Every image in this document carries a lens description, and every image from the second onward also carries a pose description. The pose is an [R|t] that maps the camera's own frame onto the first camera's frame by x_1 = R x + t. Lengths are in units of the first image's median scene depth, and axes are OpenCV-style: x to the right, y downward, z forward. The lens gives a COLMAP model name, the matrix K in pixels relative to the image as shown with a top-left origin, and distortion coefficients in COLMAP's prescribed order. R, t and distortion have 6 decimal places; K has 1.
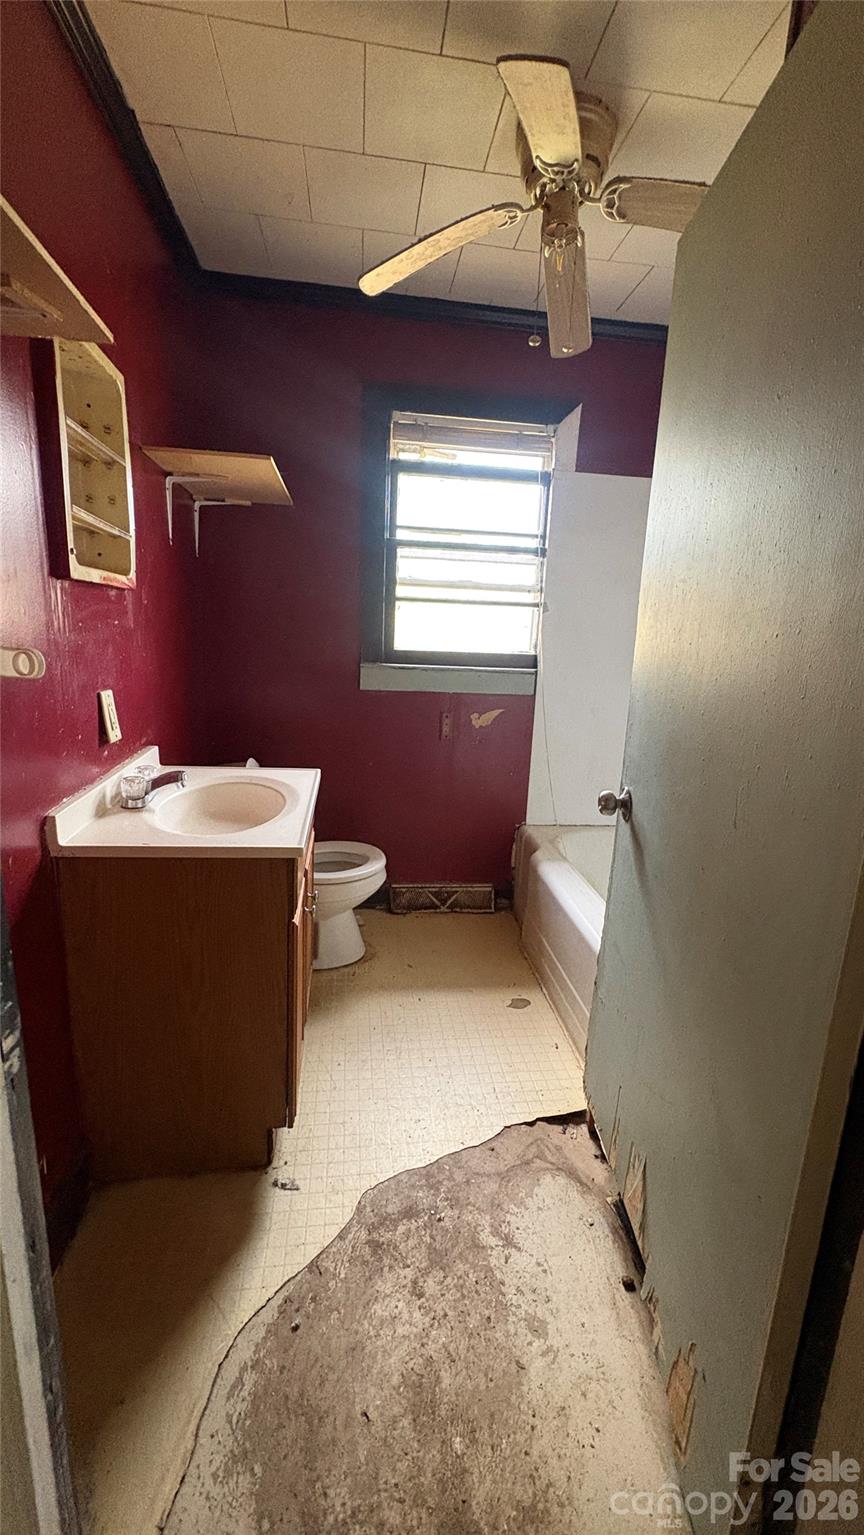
lens RADIAL K [[609.8, 0, 430.7], [0, 609.8, 764.7], [0, 0, 1]] dist [0.001007, -0.000069]
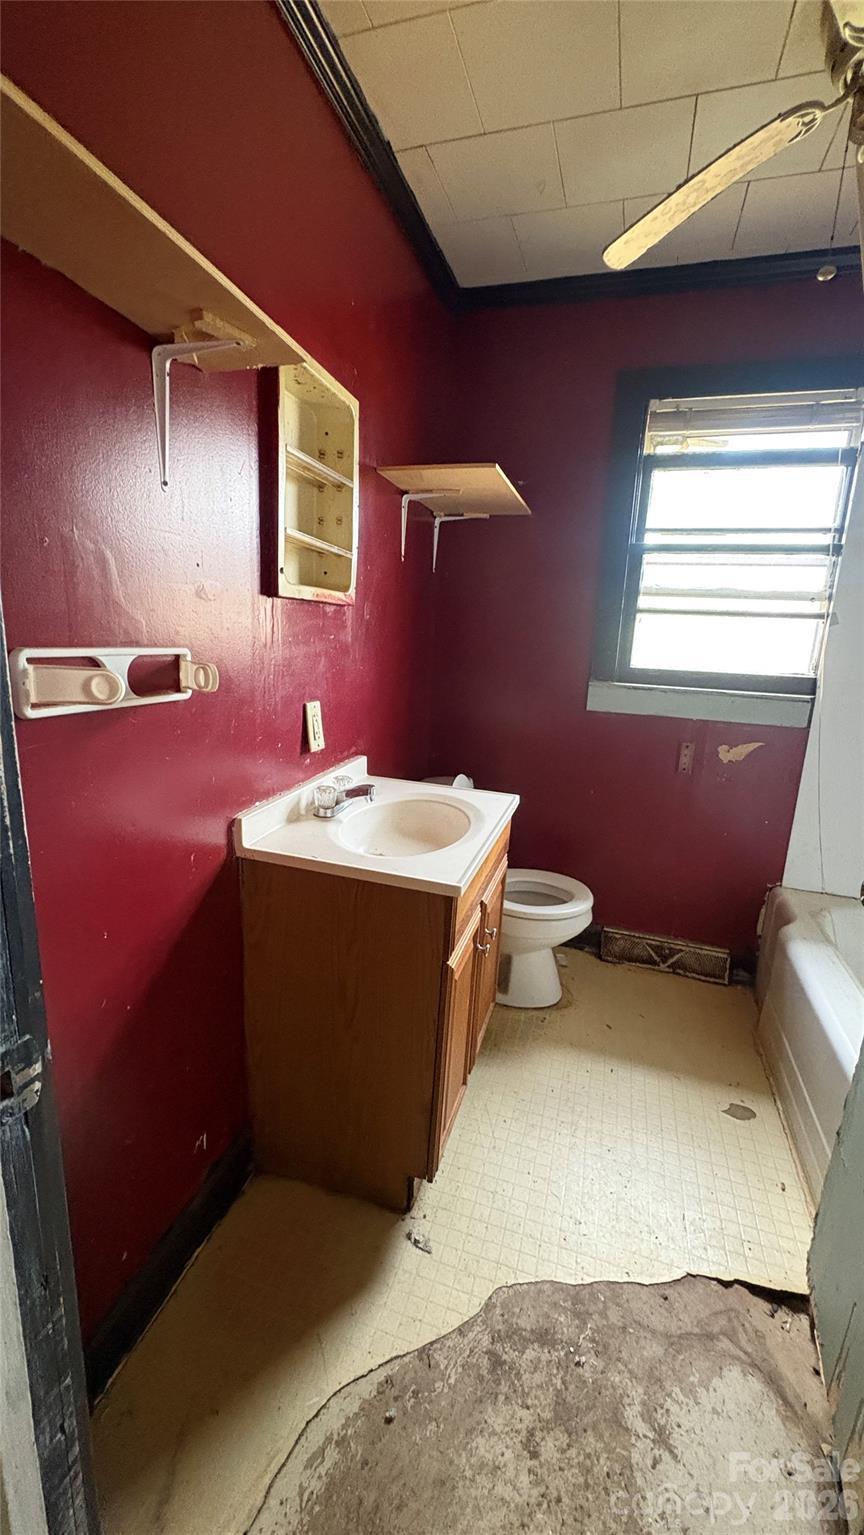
lens RADIAL K [[609.8, 0, 430.7], [0, 609.8, 764.7], [0, 0, 1]] dist [0.001007, -0.000069]
pose [[0.910281, 0.089557, -0.404188, 0.078368], [-0.097094, 0.995274, 0.001859, -0.032682], [0.402444, 0.037552, 0.914674, 0.115875]]
